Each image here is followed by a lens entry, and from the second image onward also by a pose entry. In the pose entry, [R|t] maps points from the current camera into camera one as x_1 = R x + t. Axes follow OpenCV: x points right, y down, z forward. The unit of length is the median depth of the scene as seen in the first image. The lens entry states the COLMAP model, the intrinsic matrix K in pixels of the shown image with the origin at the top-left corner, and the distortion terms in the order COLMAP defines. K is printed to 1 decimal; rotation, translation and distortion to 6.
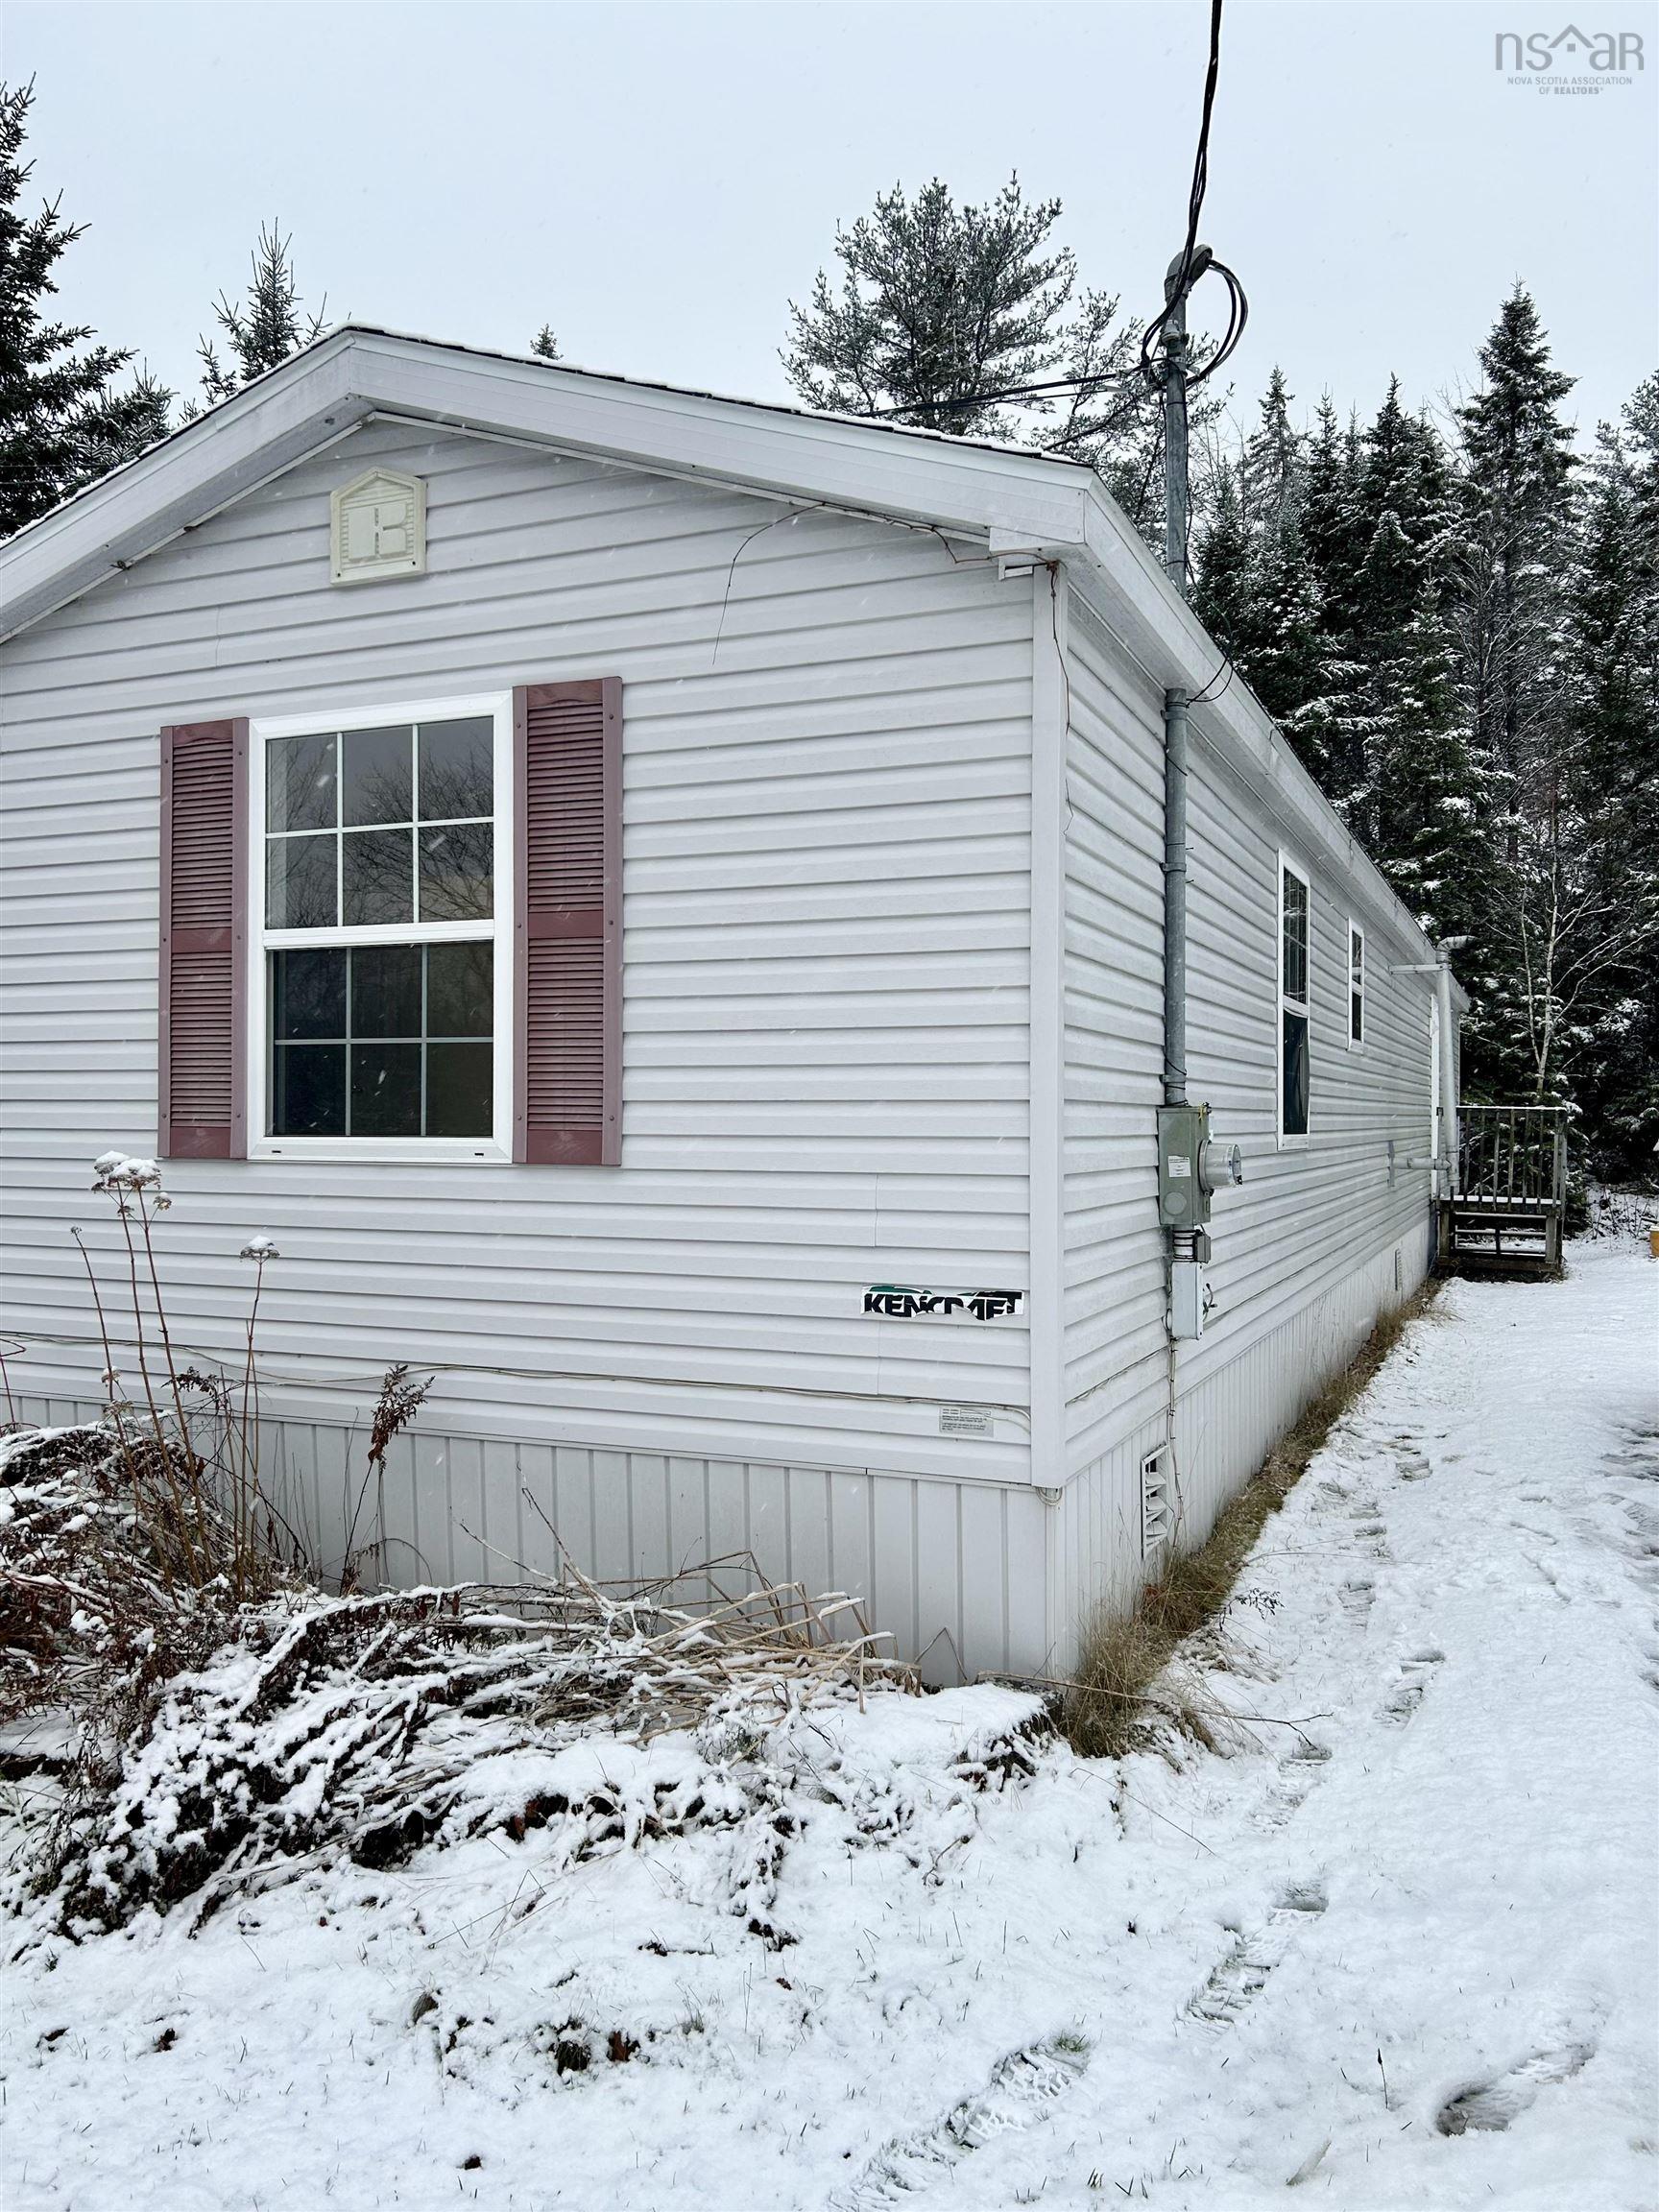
lens RADIAL K [[1659.2, 0, 829.5], [0, 1659.2, 1106.0], [0, 0, 1]] dist [0.051582, -0.051814]
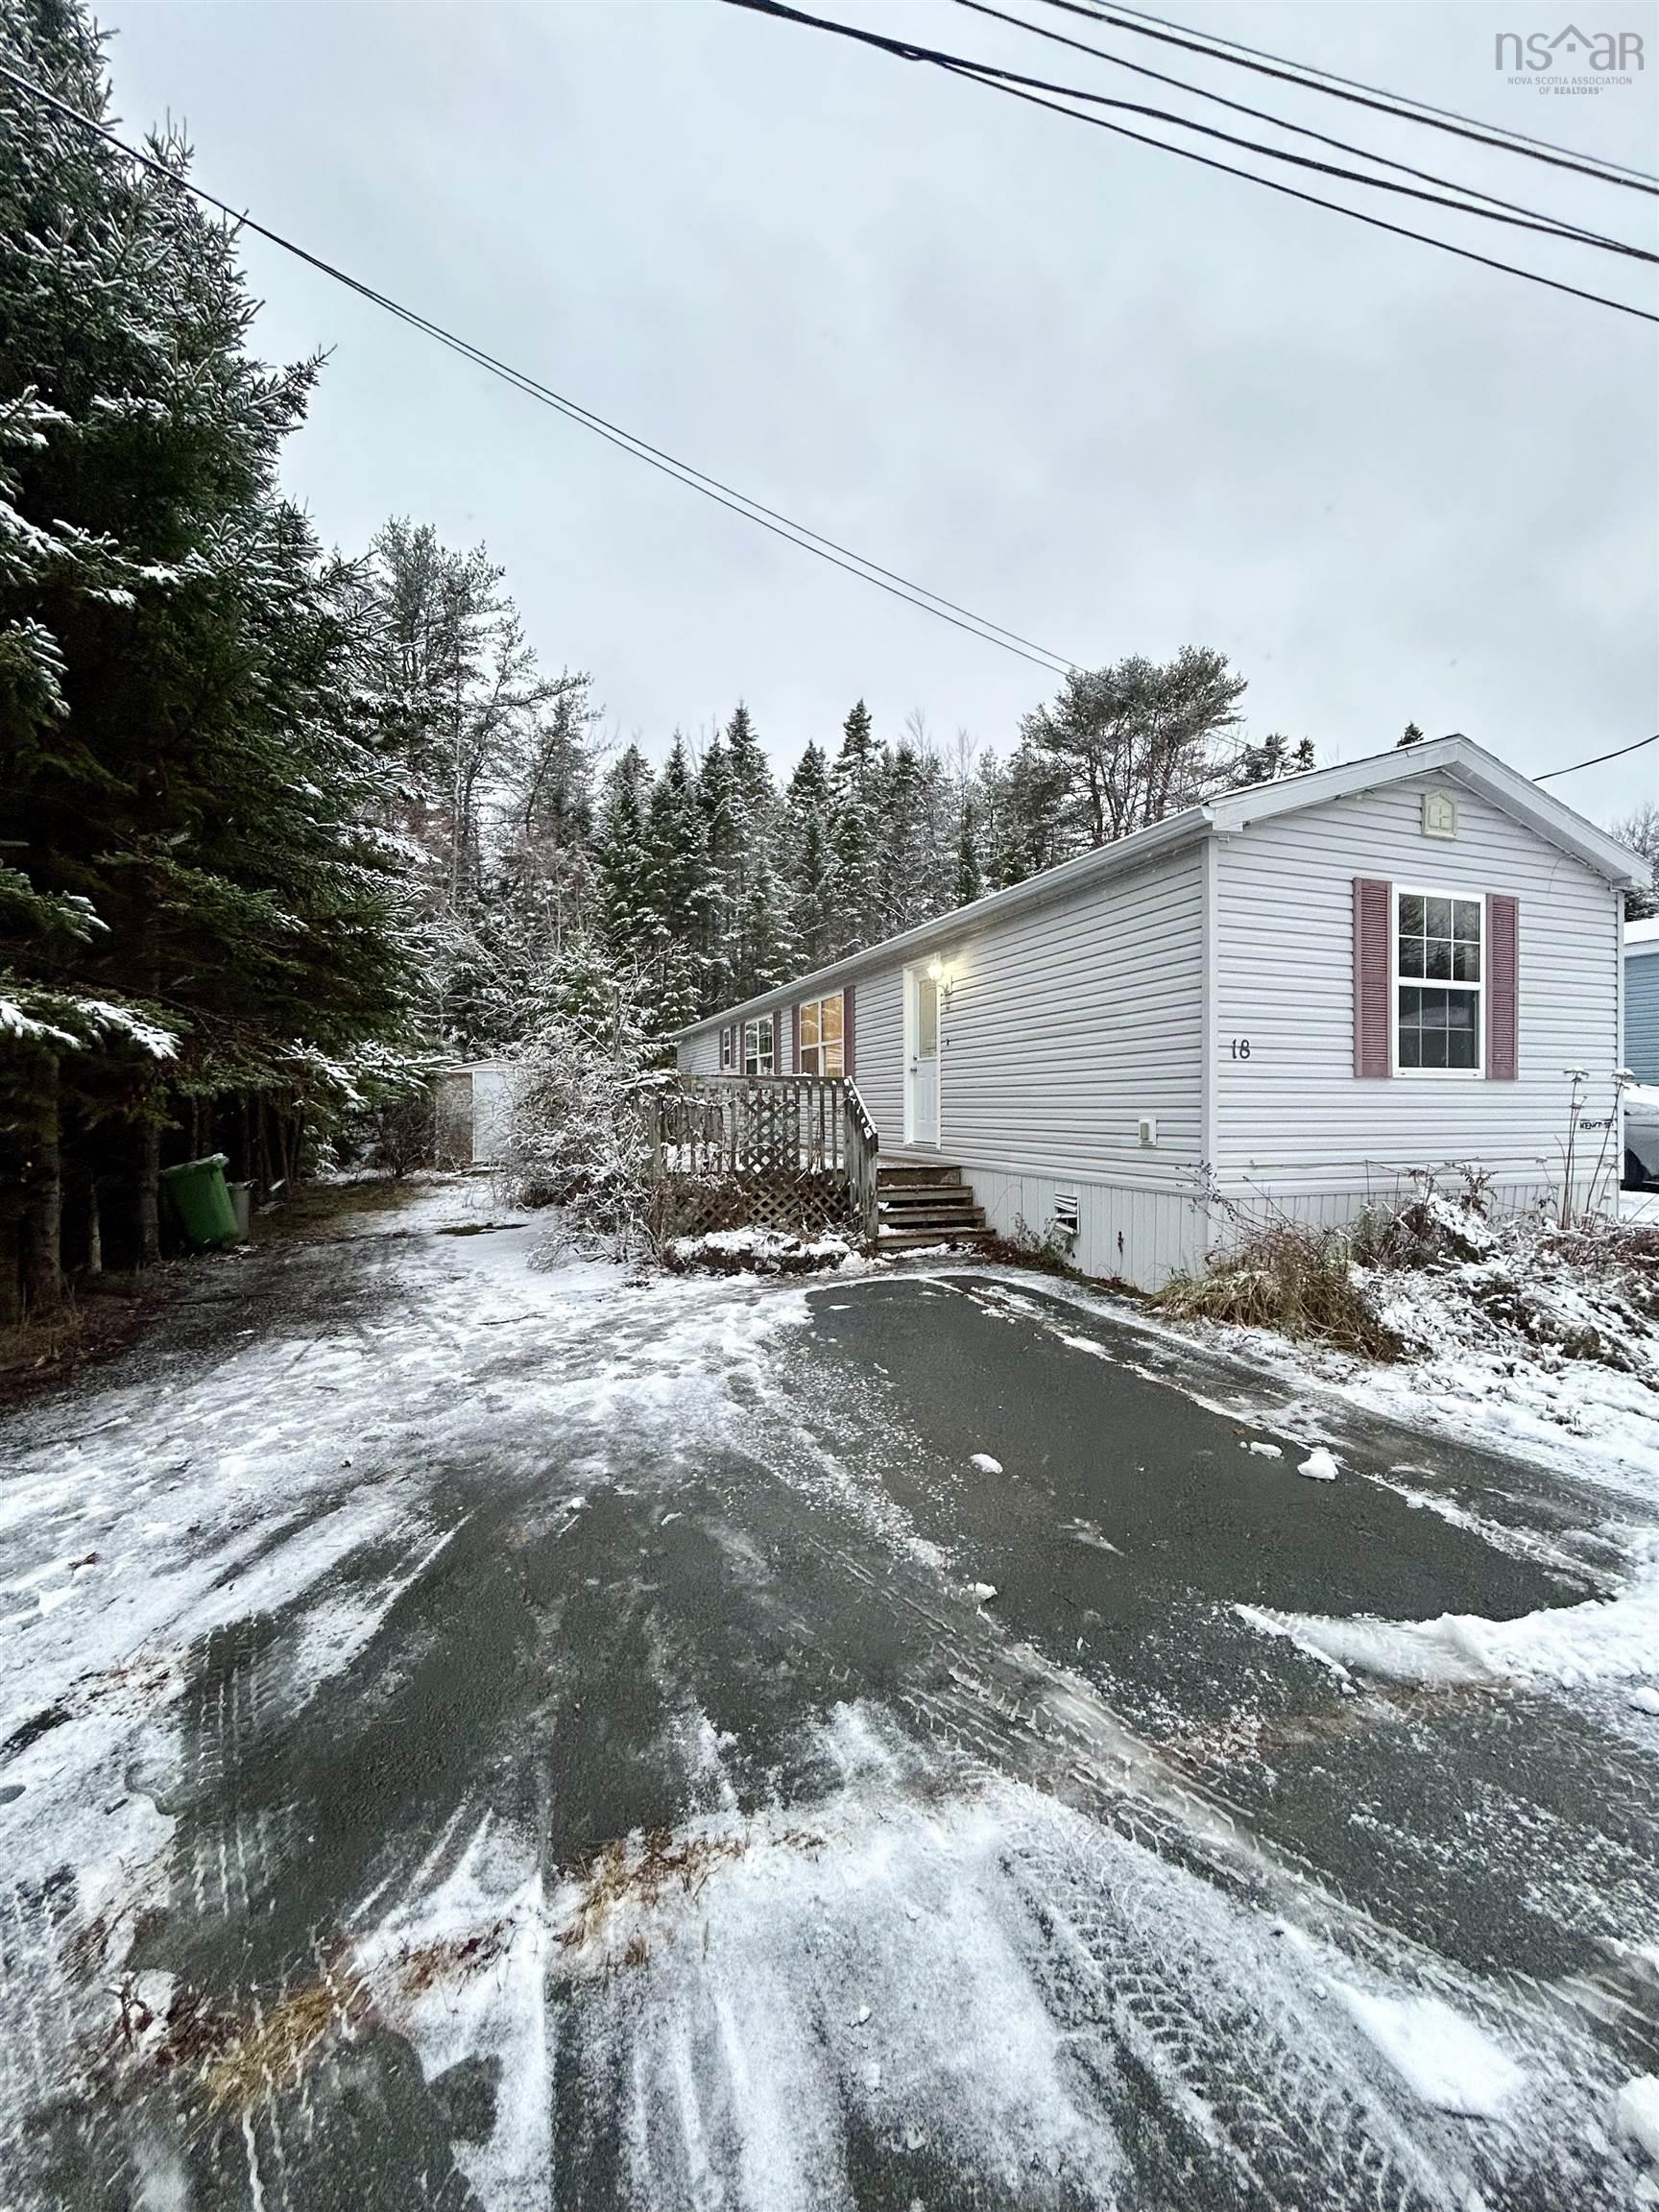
lens RADIAL K [[896.4, 0, 830.8], [0, 896.4, 1103.7], [0, 0, 1]] dist [0.000387, 0.001055]
pose [[0.730779, -0.002184, 0.682611, -1.812057], [-0.001495, 0.999987, 0.004800, 0.065645], [-0.682613, -0.004528, 0.730766, 0.657795]]
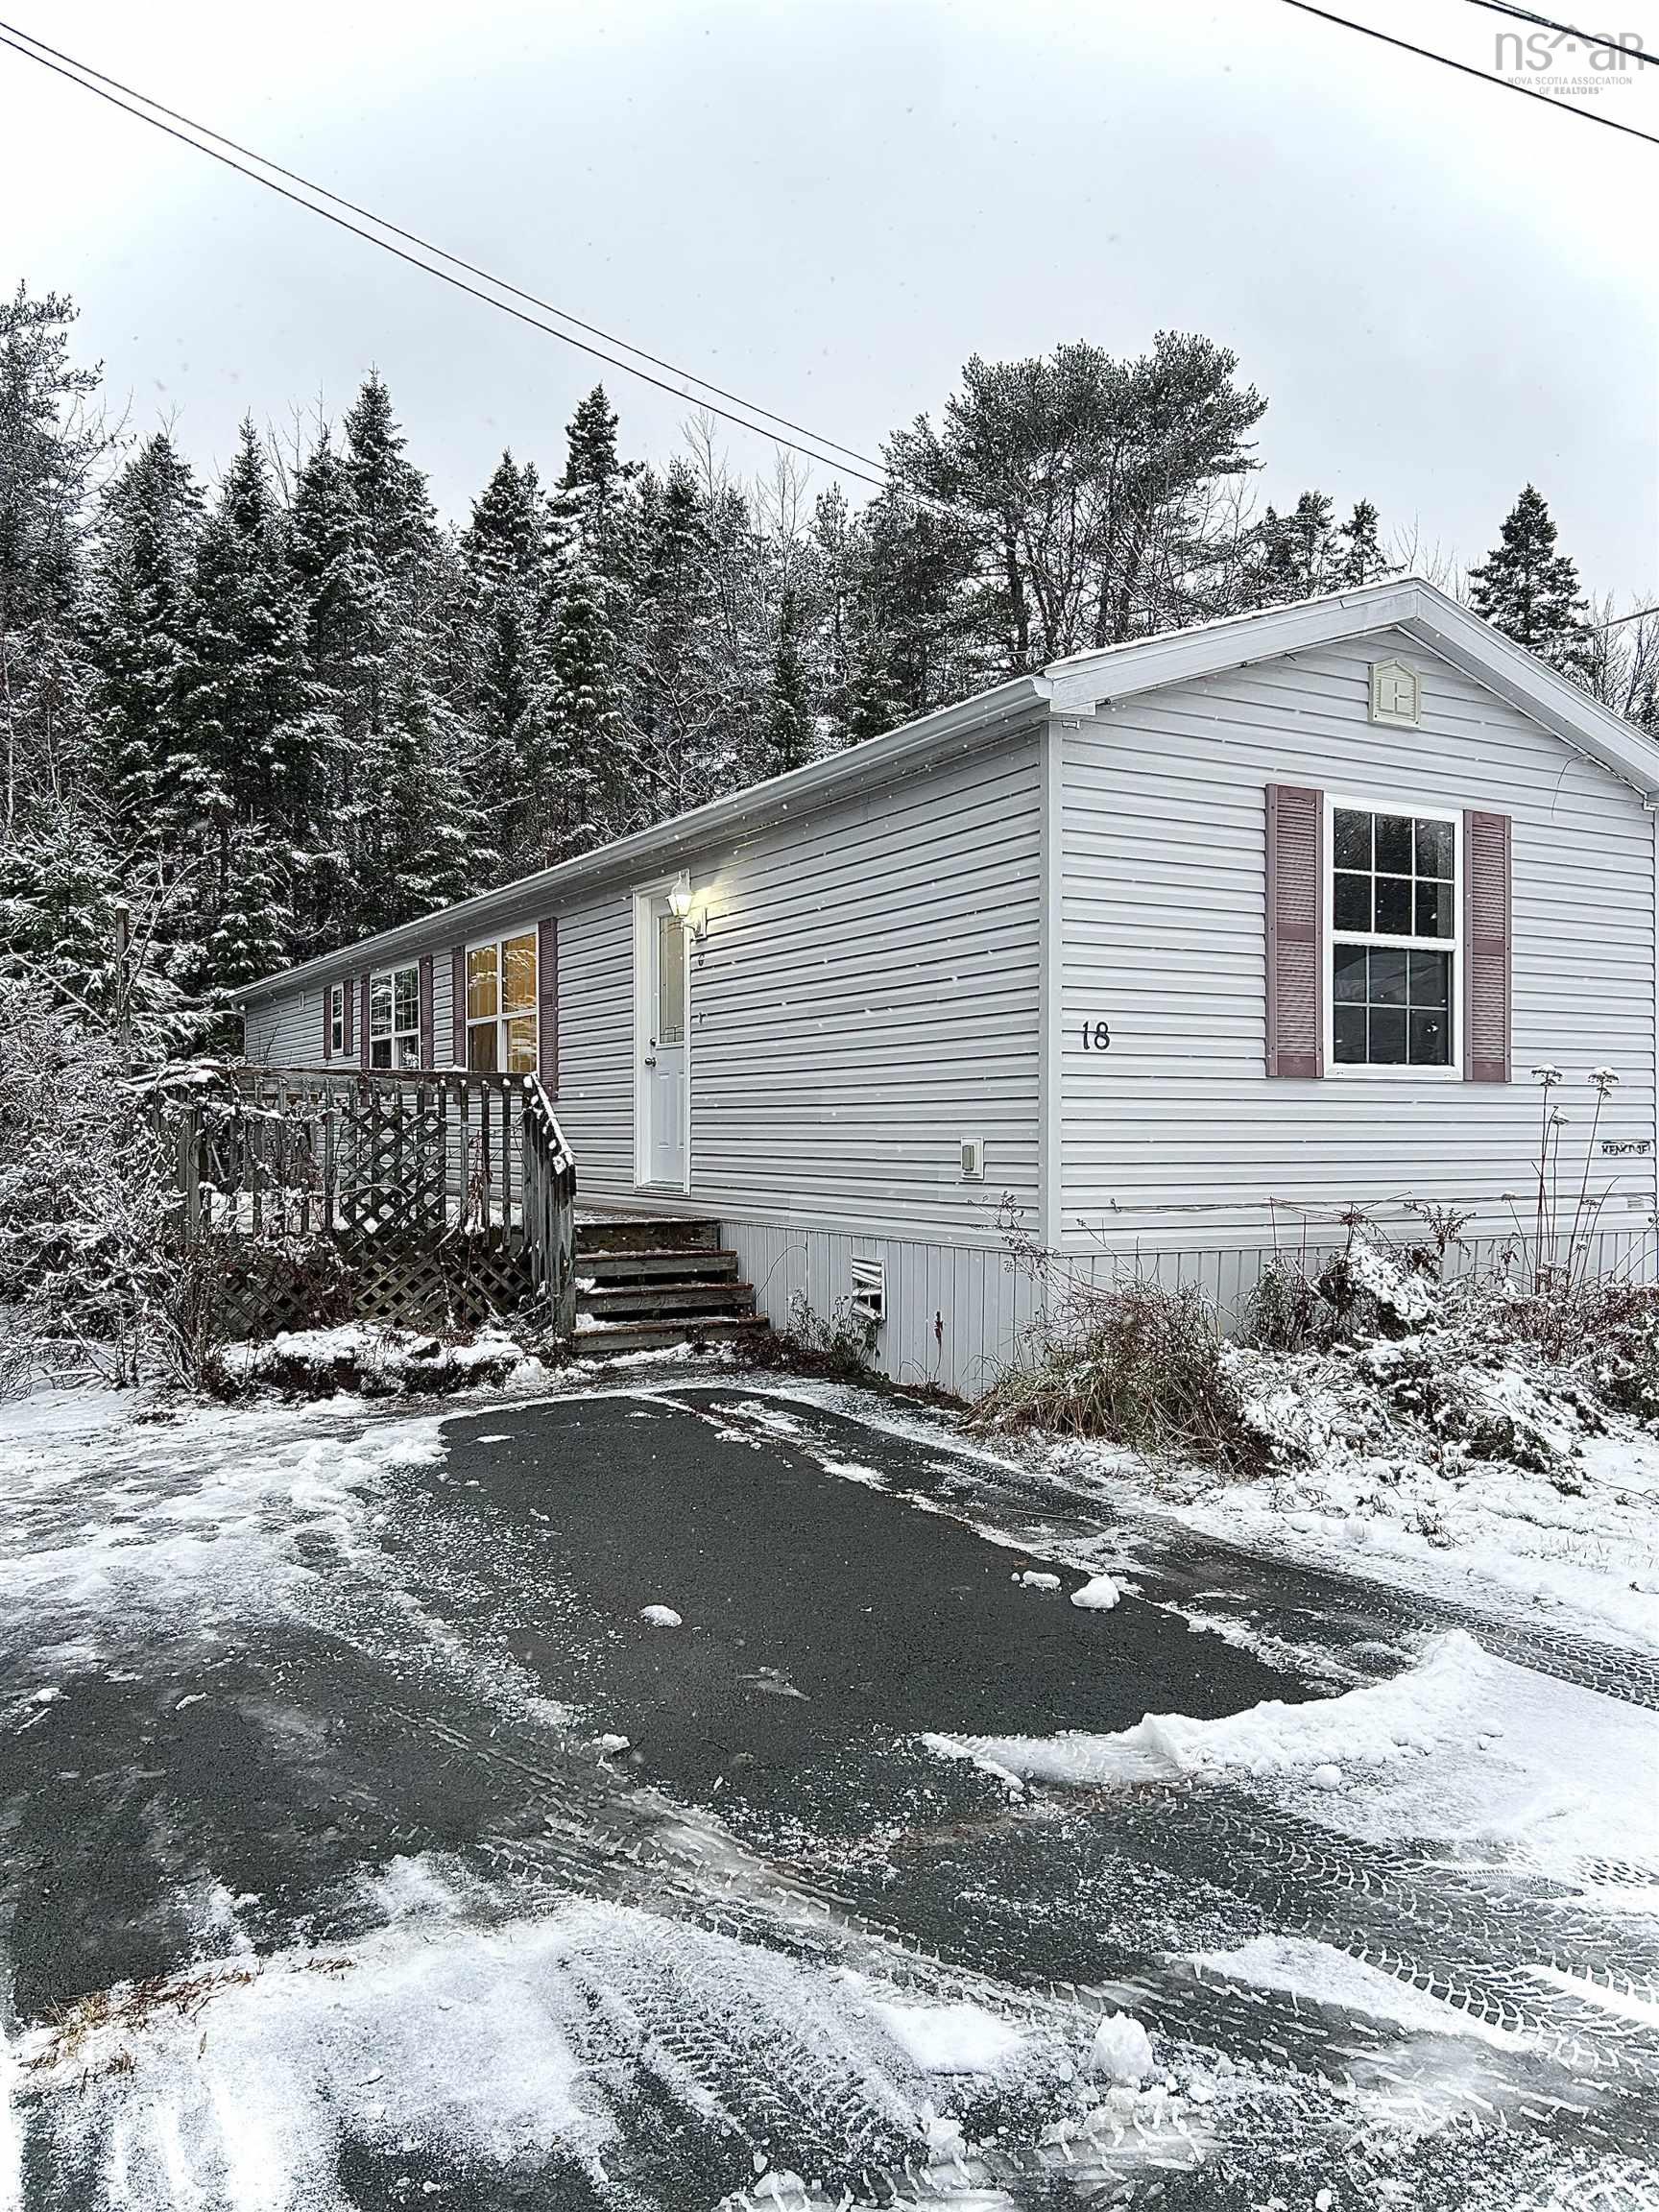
lens RADIAL K [[1659.2, 0, 829.5], [0, 1659.2, 1106.0], [0, 0, 1]] dist [0.051582, -0.051814]
pose [[0.610527, 0.006135, 0.791972, -1.927029], [-0.002531, 0.999980, -0.005795, 0.070890], [-0.791991, 0.001533, 0.610530, 0.441313]]
